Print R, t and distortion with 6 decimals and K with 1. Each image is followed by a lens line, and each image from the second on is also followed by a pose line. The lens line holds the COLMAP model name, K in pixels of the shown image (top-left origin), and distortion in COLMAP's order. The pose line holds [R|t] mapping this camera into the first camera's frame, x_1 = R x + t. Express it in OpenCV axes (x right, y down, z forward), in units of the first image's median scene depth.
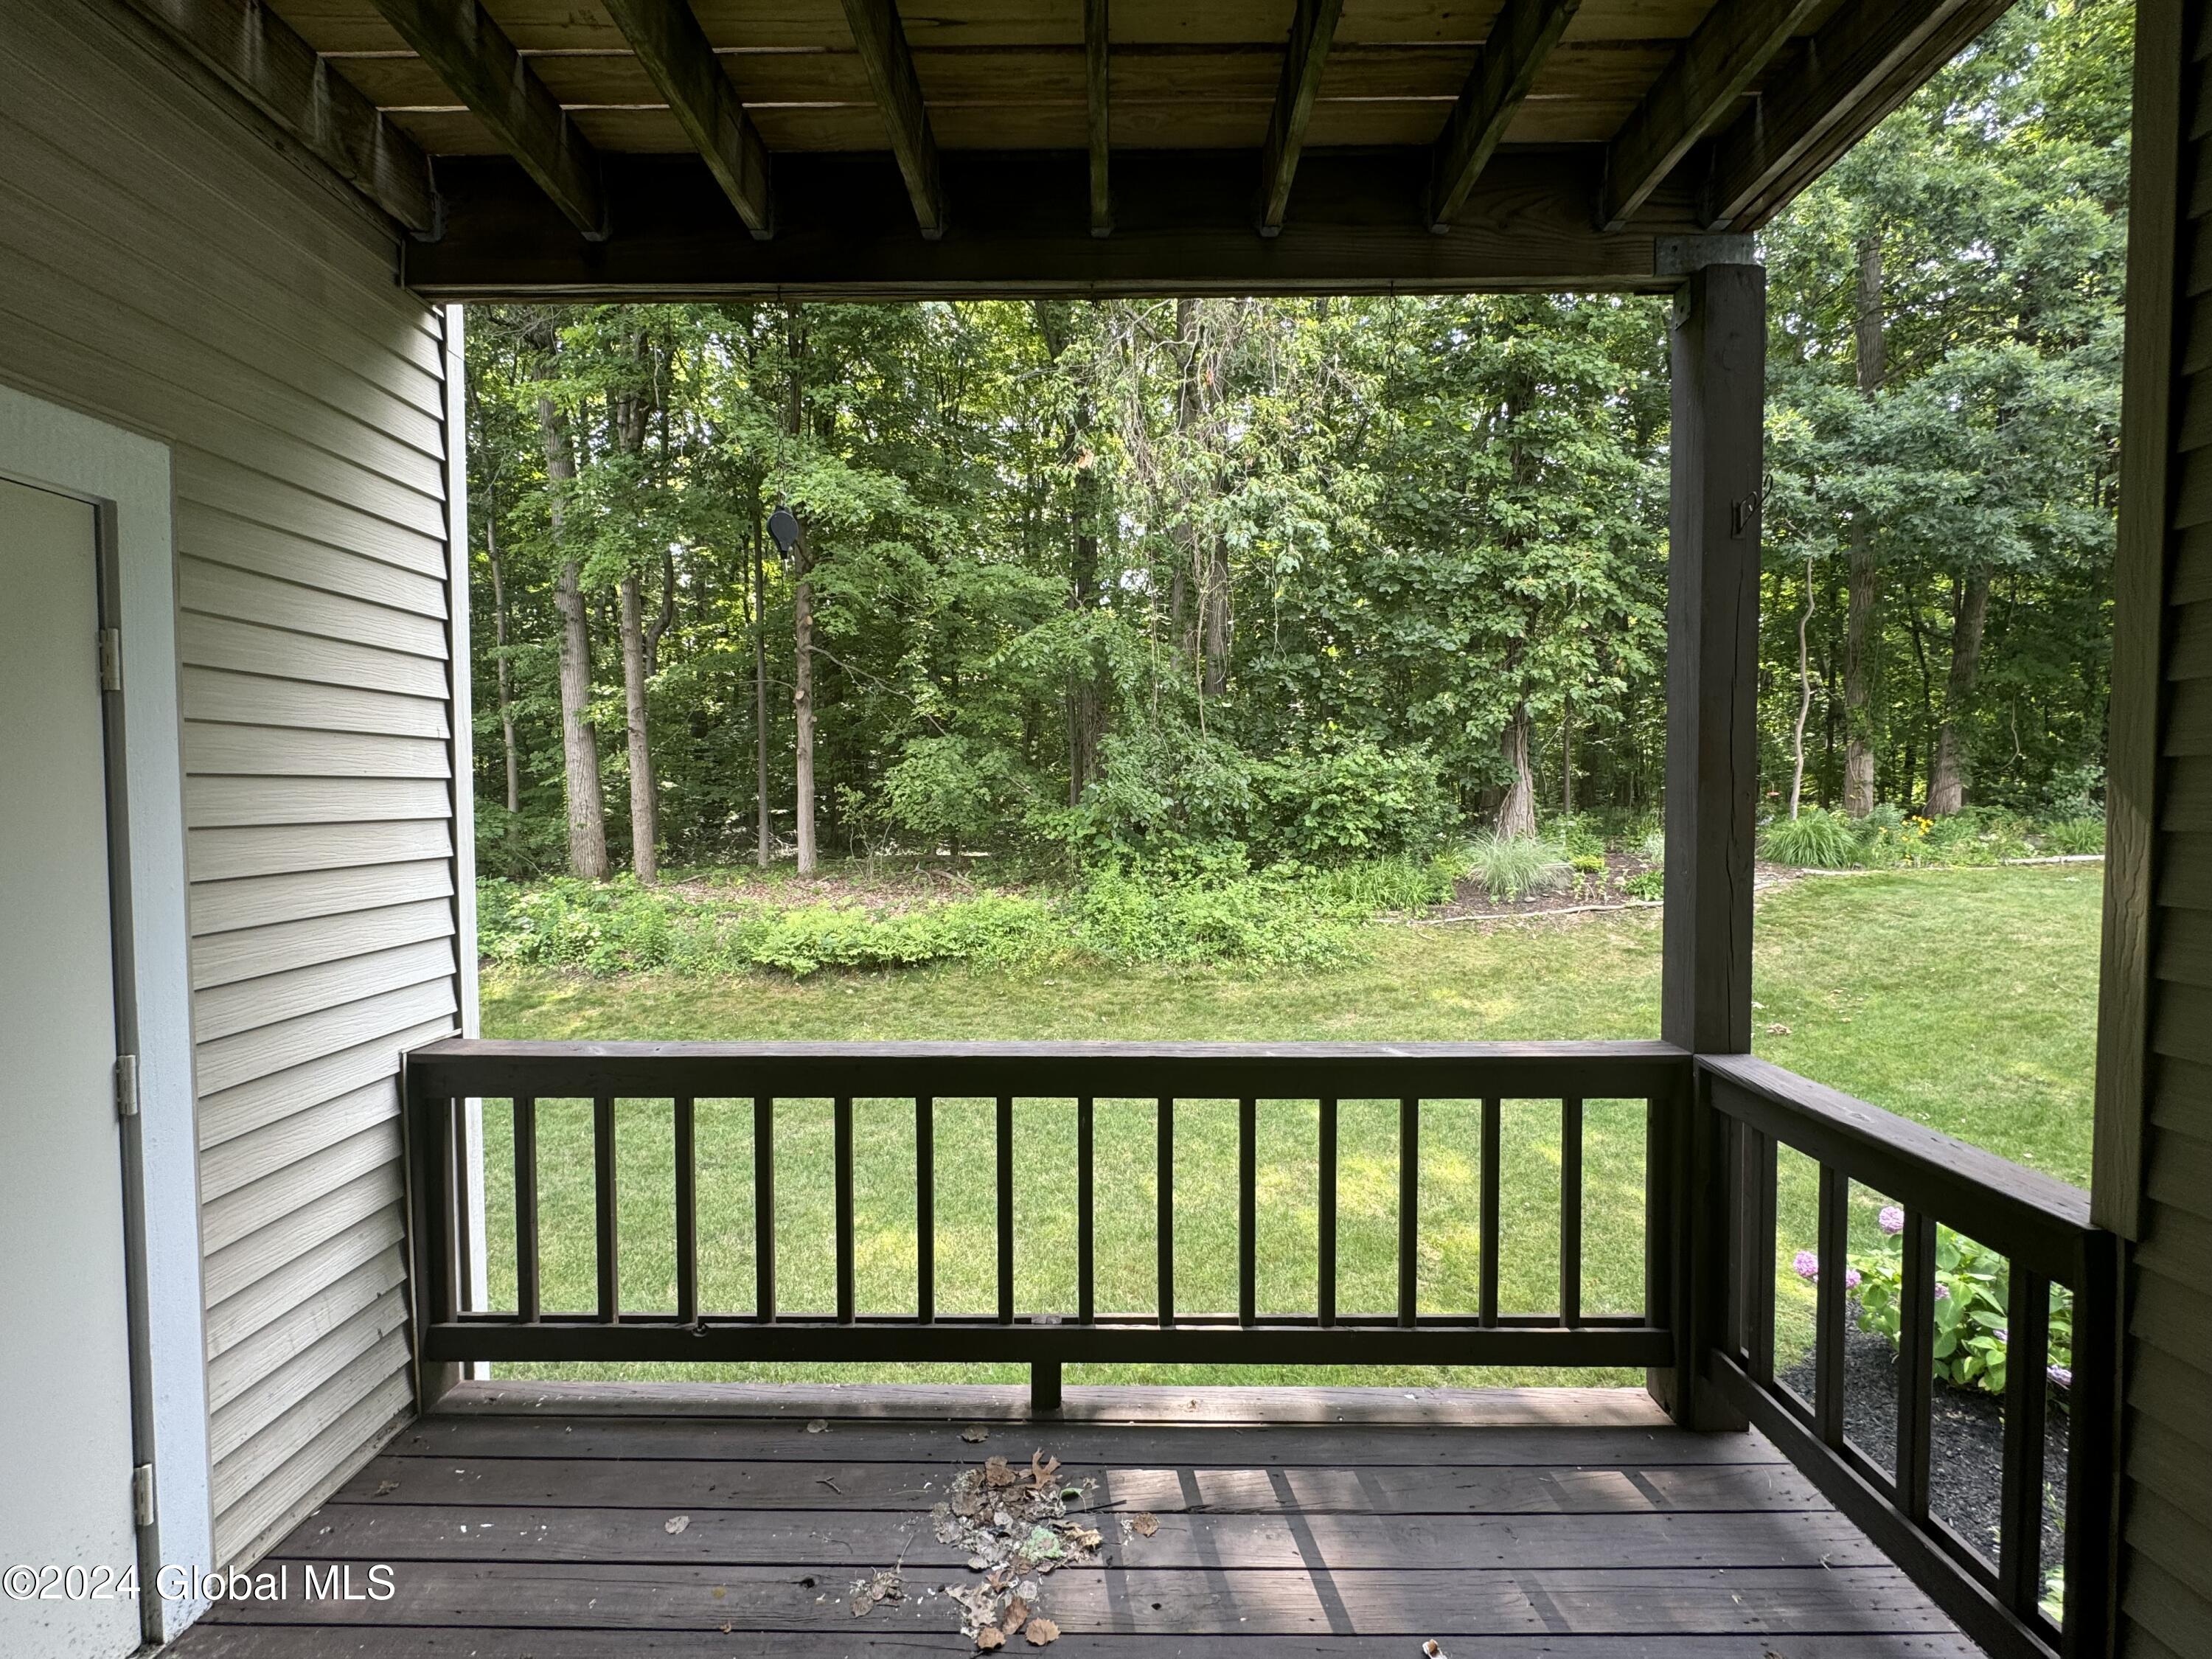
lens RADIAL K [[948.0, 0, 1110.4], [0, 948.0, 829.4], [0, 0, 1]] dist [-0.000280, 0.000304]
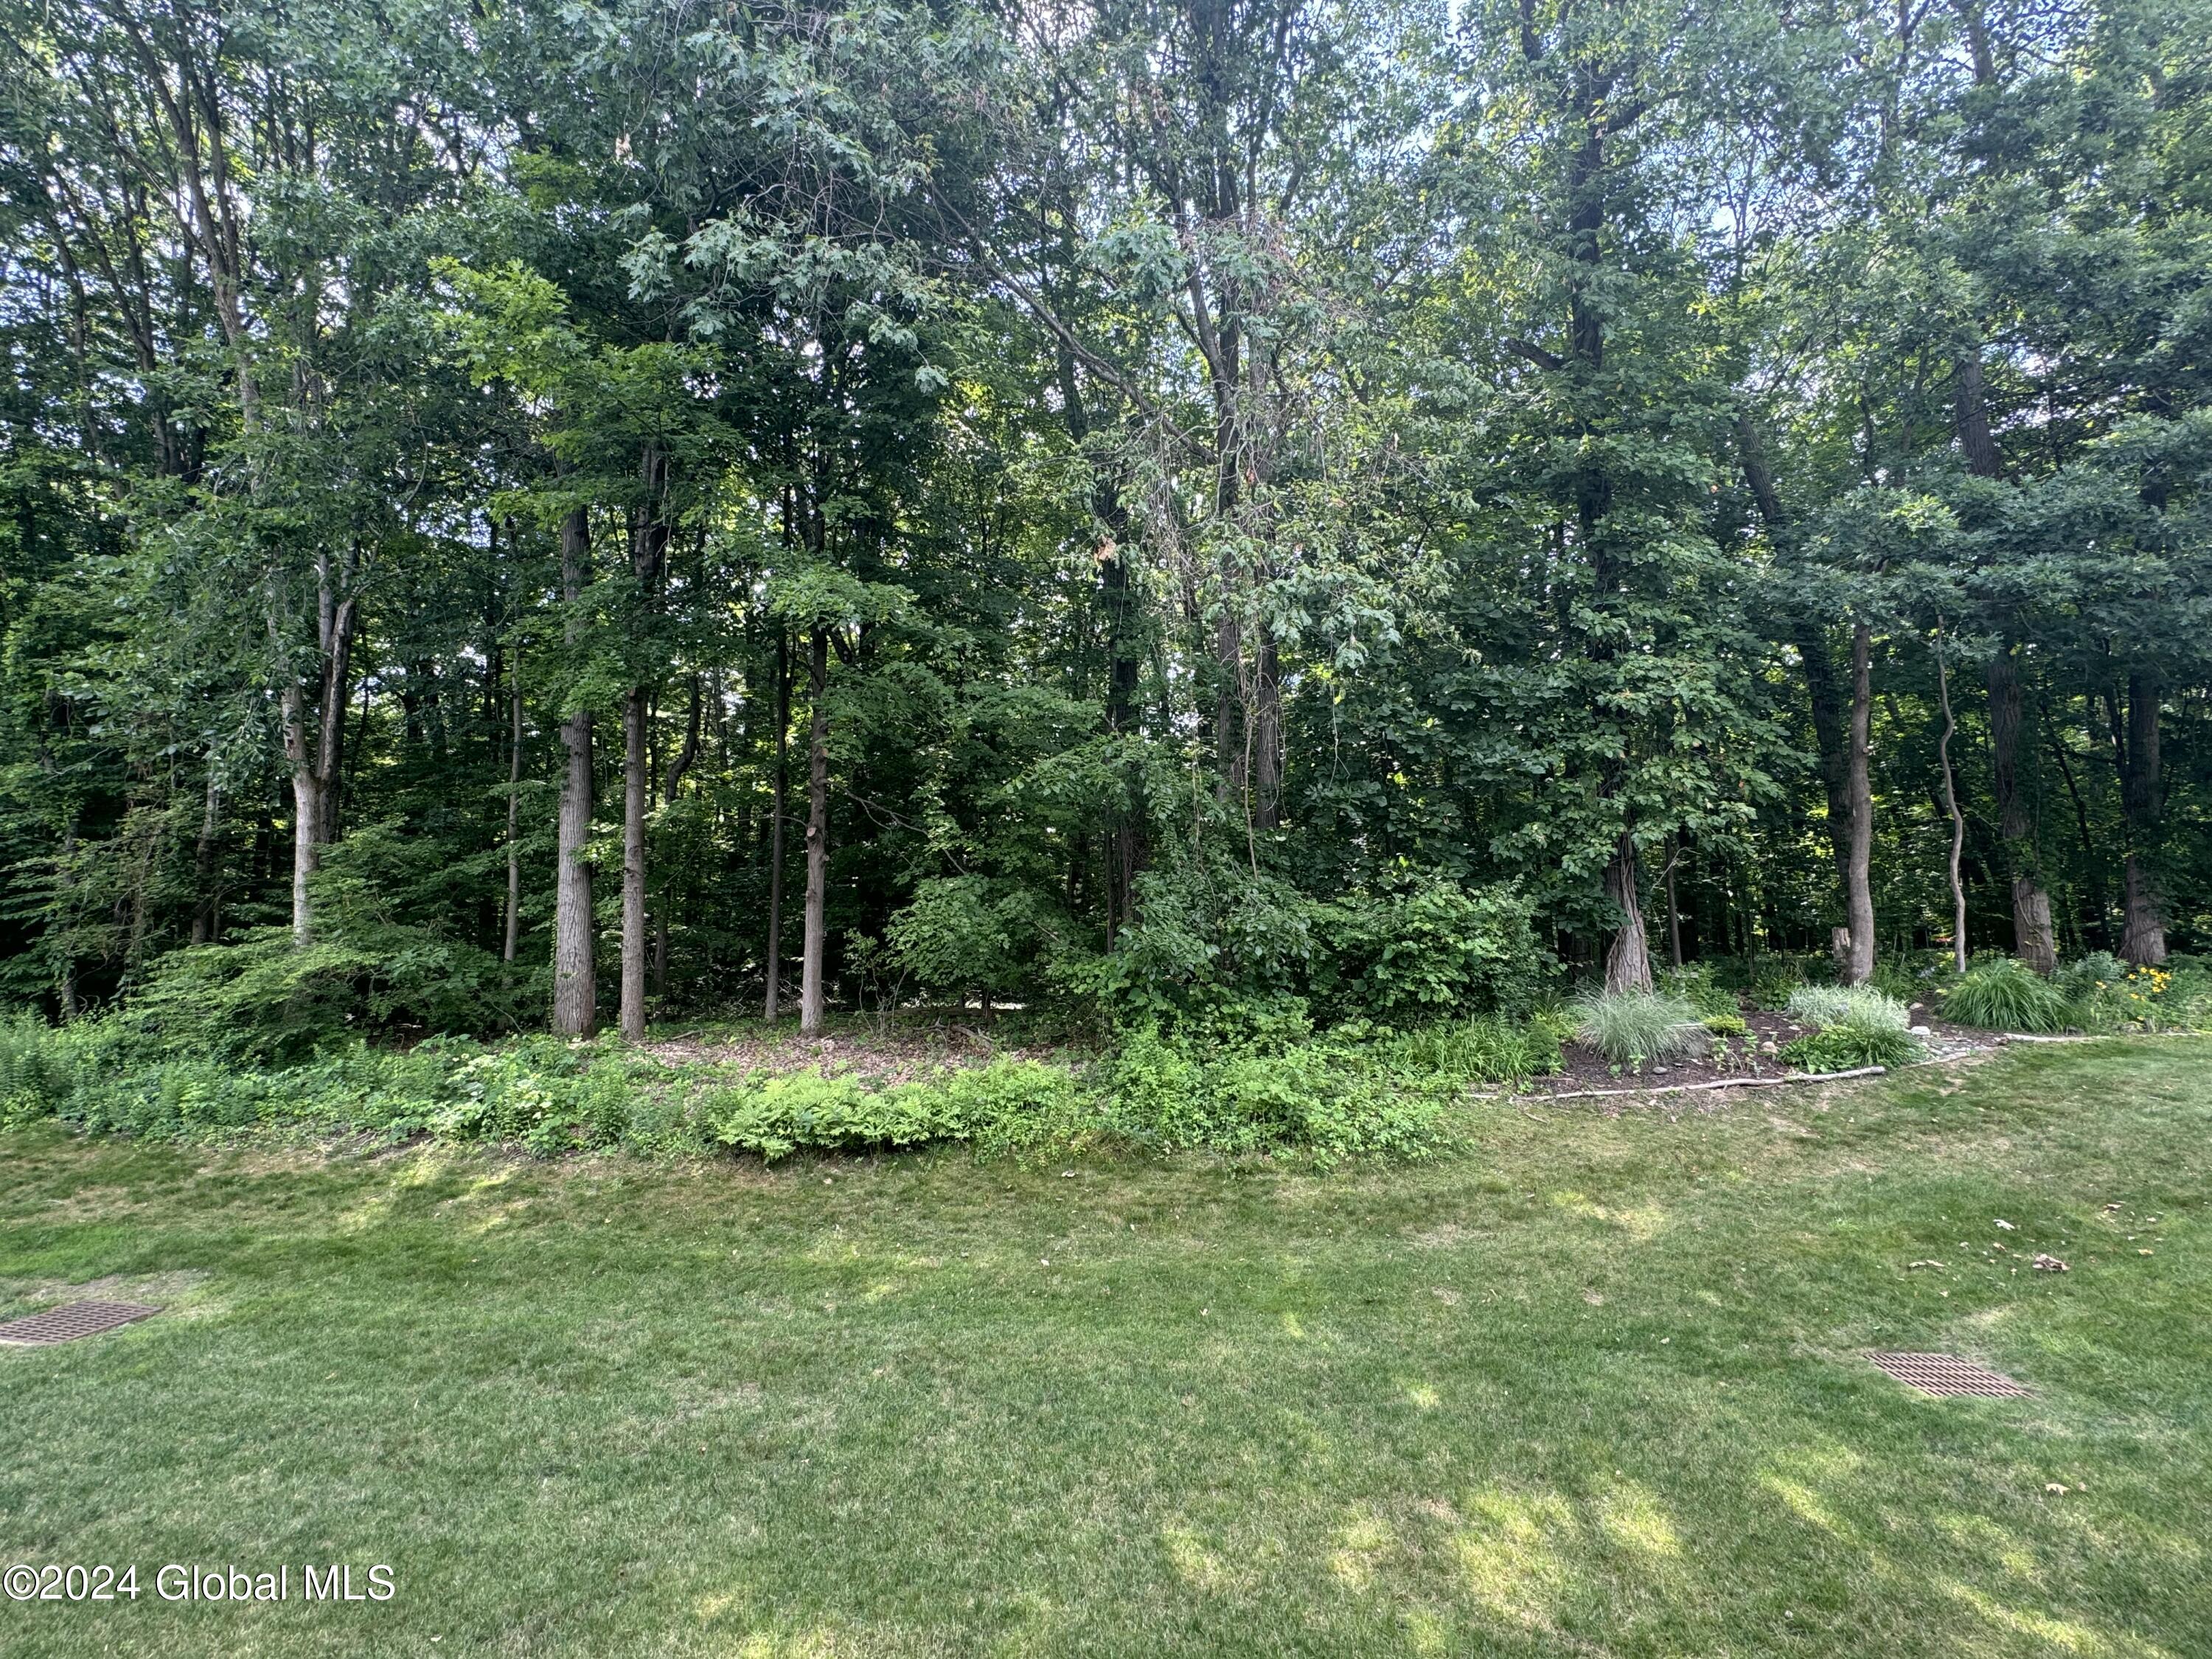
lens RADIAL K [[948.0, 0, 1110.6], [0, 948.0, 828.9], [0, 0, 1]] dist [-0.000280, 0.000304]
pose [[0.998276, -0.006960, -0.058285, 0.018059], [-0.002021, 0.988281, -0.152633, -0.005977], [0.058664, 0.152488, 0.986563, 0.131115]]
